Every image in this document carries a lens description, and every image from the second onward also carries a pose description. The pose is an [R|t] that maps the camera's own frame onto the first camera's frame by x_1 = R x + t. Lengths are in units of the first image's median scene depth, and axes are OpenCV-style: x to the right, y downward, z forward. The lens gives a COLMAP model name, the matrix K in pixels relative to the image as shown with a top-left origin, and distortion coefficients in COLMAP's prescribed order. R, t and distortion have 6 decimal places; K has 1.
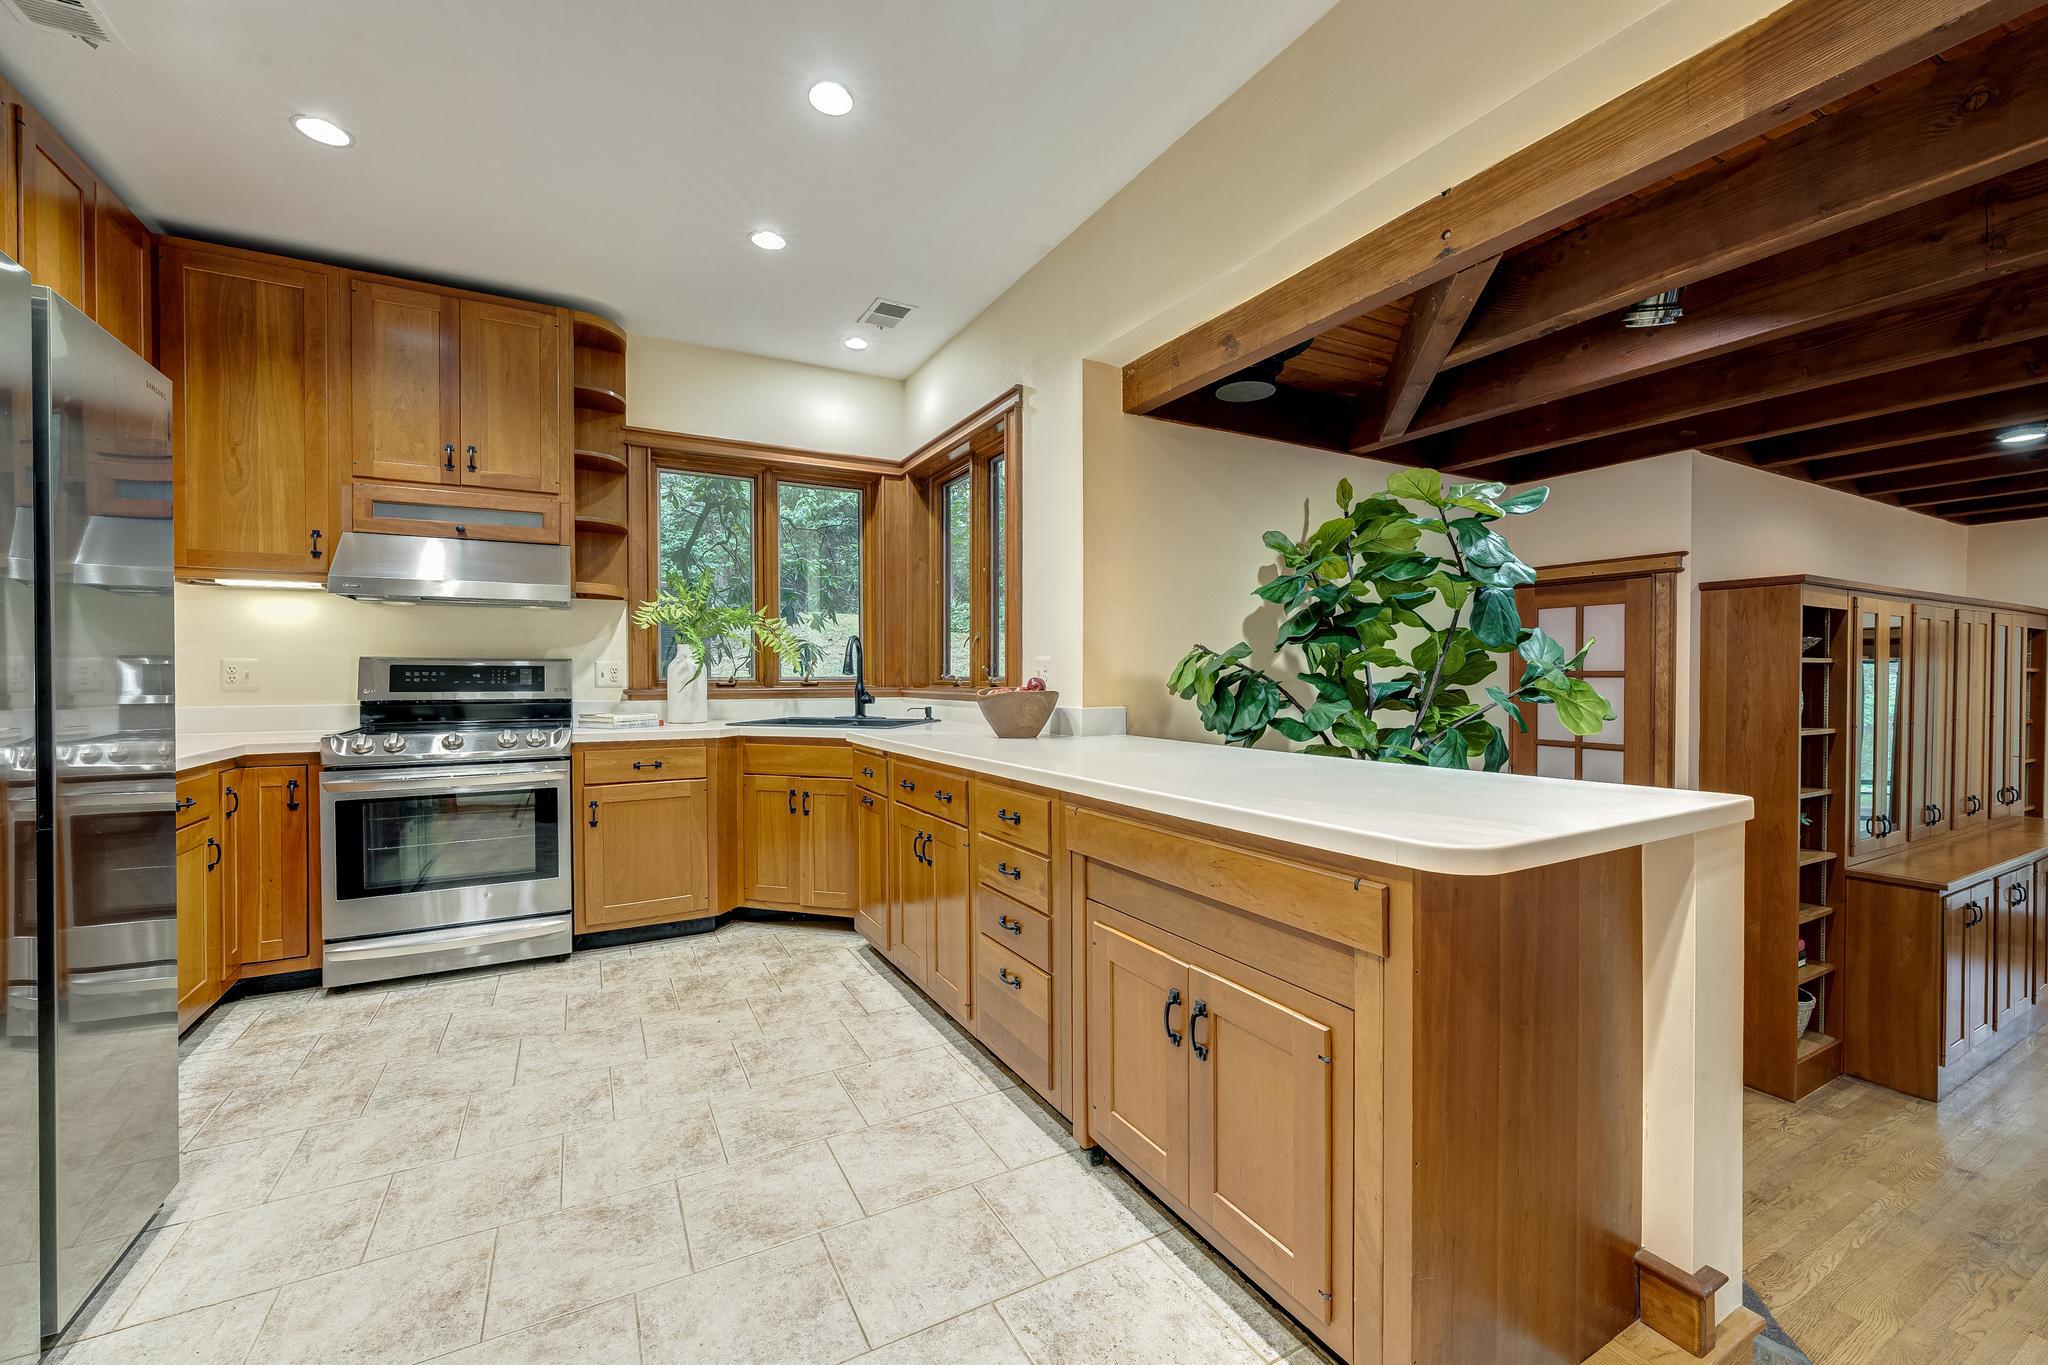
lens RADIAL K [[821.5, 0, 1021.9], [0, 821.5, 686.1], [0, 0, 1]] dist [0.000847, -0.000022]
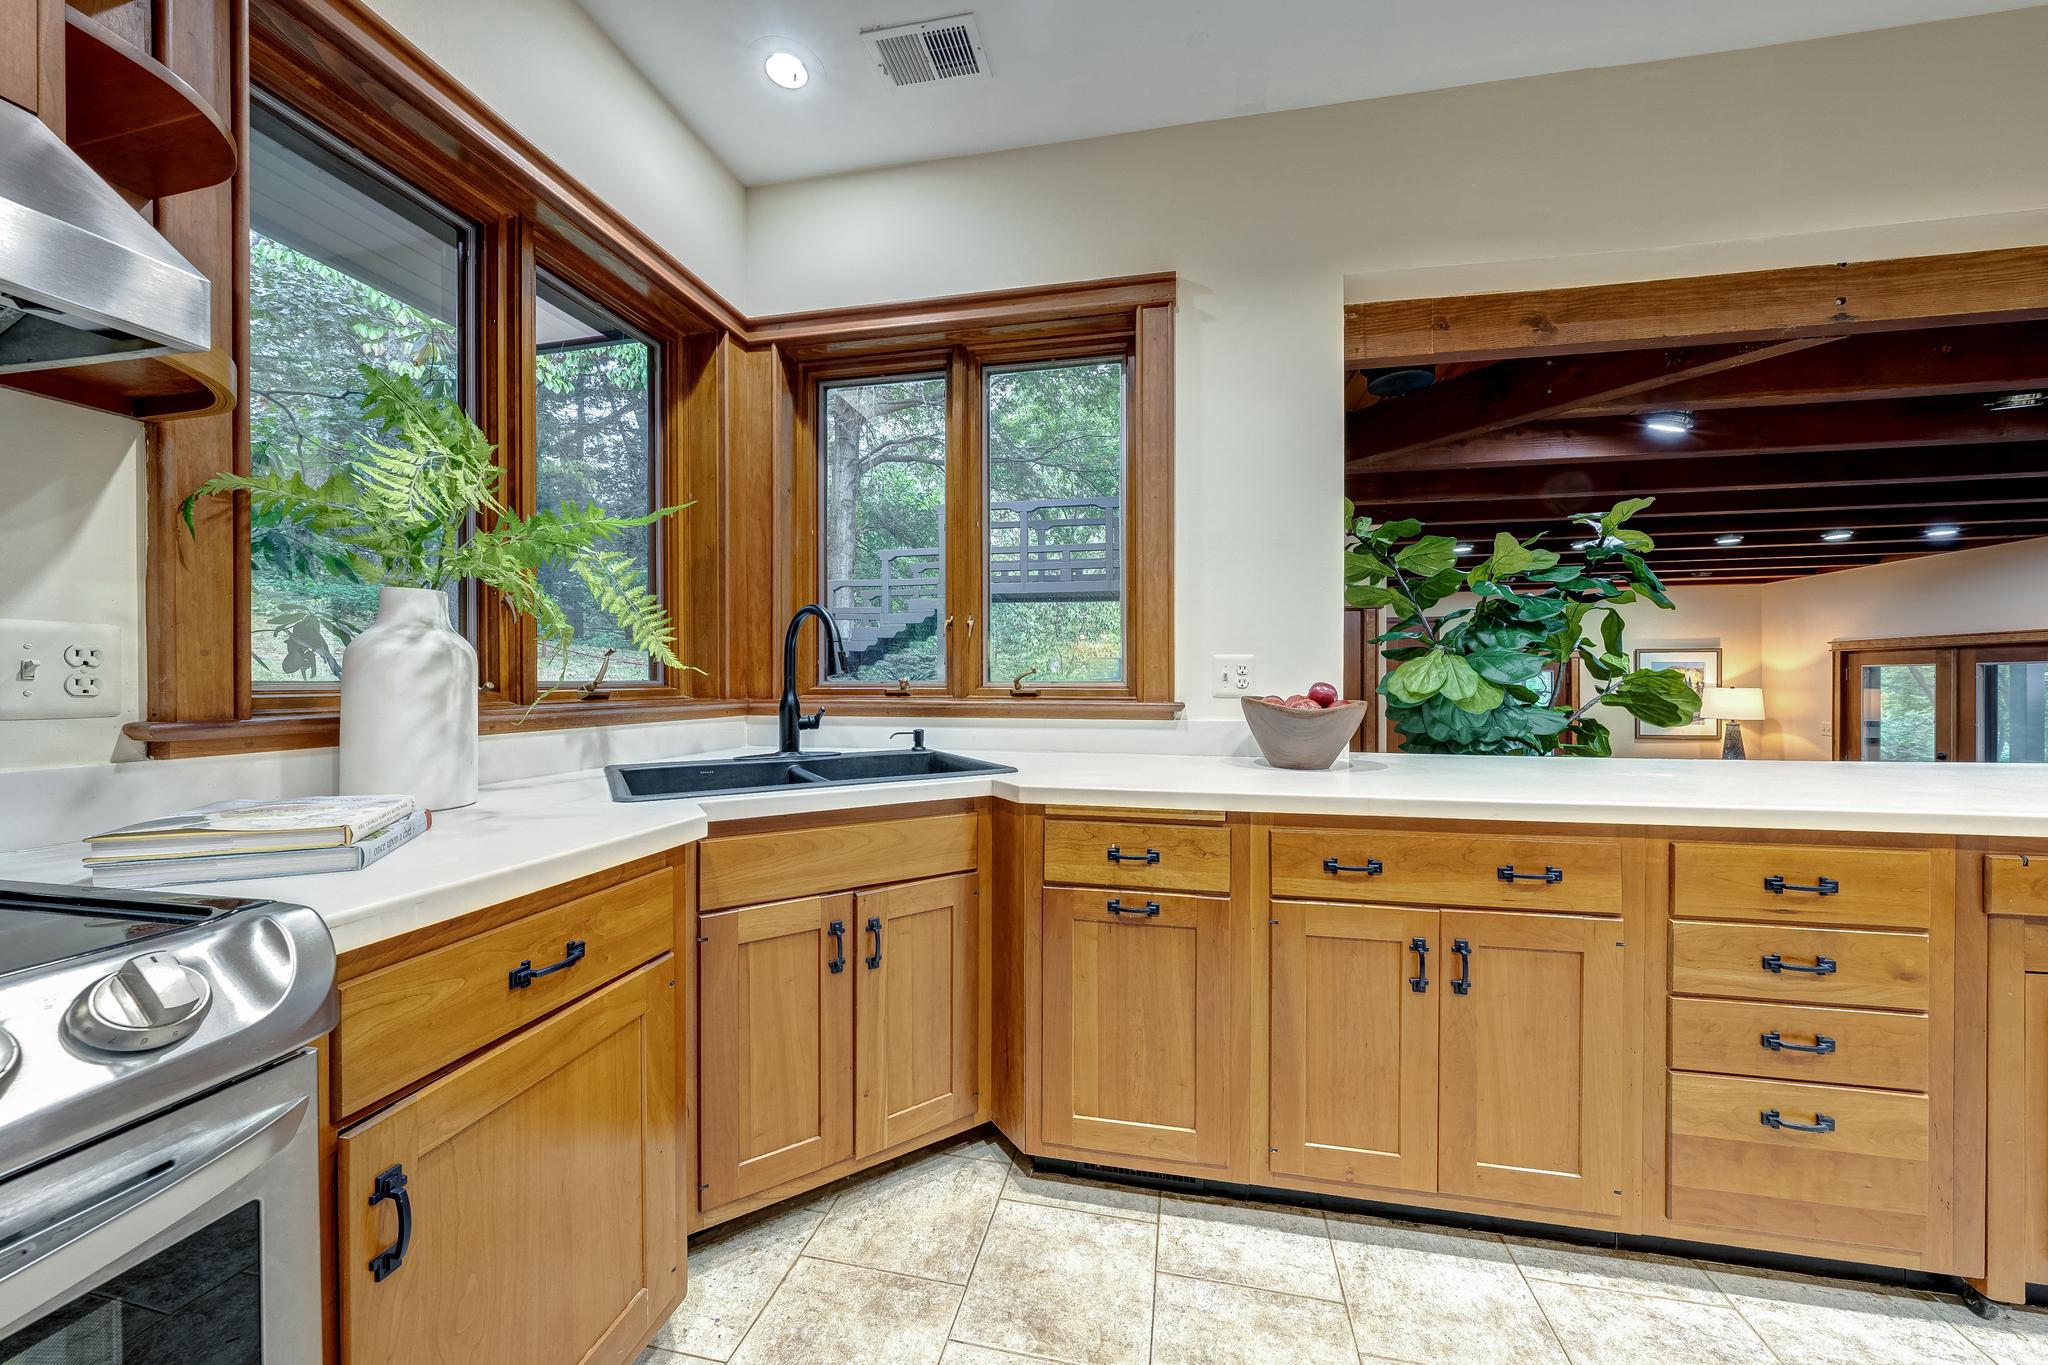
lens RADIAL K [[707.0, 0, 1031.3], [0, 707.0, 684.6], [0, 0, 1]] dist [-0.003435, -0.000012]
pose [[0.642986, -0.001540, 0.765876, -0.548164], [0.007306, 0.999965, -0.004123, -0.007208], [-0.765843, 0.008247, 0.642975, 0.695722]]
